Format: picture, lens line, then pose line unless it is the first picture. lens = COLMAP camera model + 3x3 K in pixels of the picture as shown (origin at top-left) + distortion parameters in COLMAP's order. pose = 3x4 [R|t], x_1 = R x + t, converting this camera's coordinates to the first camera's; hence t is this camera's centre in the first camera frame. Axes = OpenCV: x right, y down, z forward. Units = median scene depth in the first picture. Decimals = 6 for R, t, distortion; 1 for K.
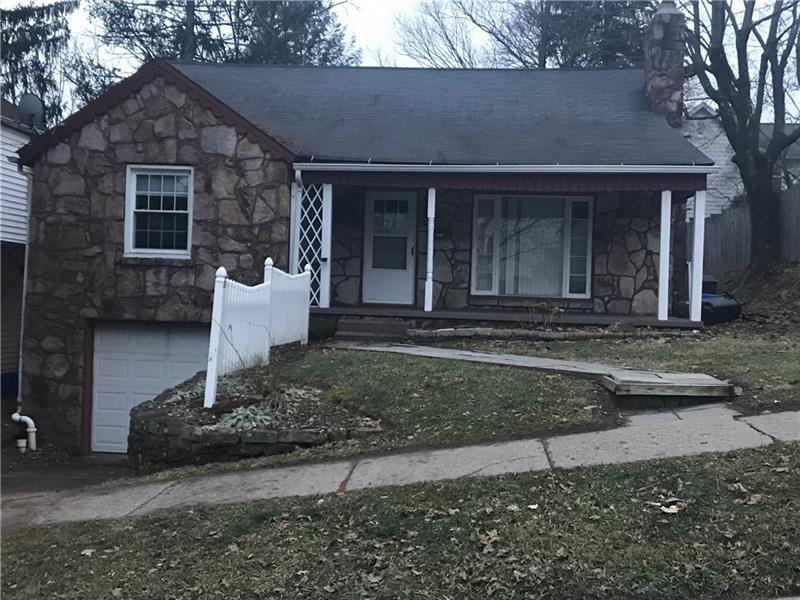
lens RADIAL K [[963.3, 0, 400.0], [0, 963.3, 300.0], [0, 0, 1]] dist [0.015907, -0.032542]
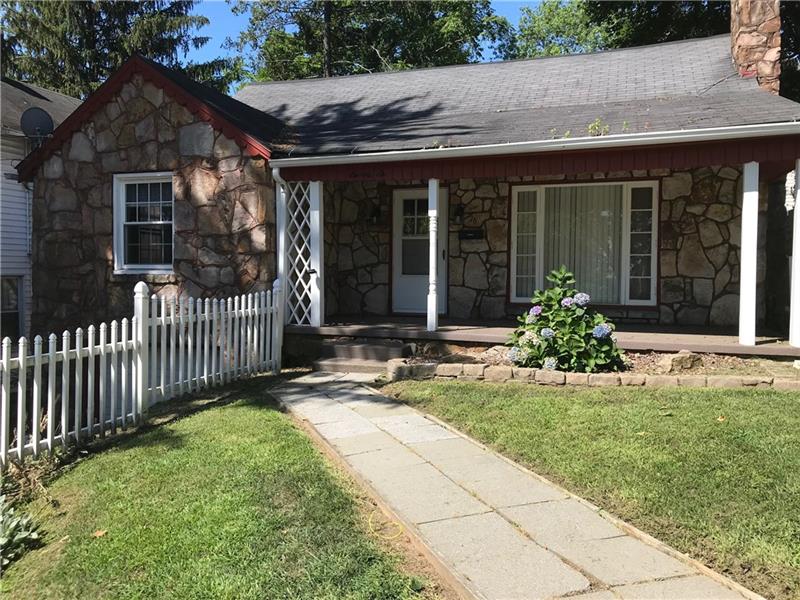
lens RADIAL K [[649.8, 0, 400.0], [0, 649.8, 300.0], [0, 0, 1]] dist [-0.009409, 0.003517]
pose [[0.967844, -0.014702, -0.251121, 0.140174], [0.023785, 0.999167, 0.033174, -0.033482], [0.250424, -0.038080, 0.967387, 0.458241]]
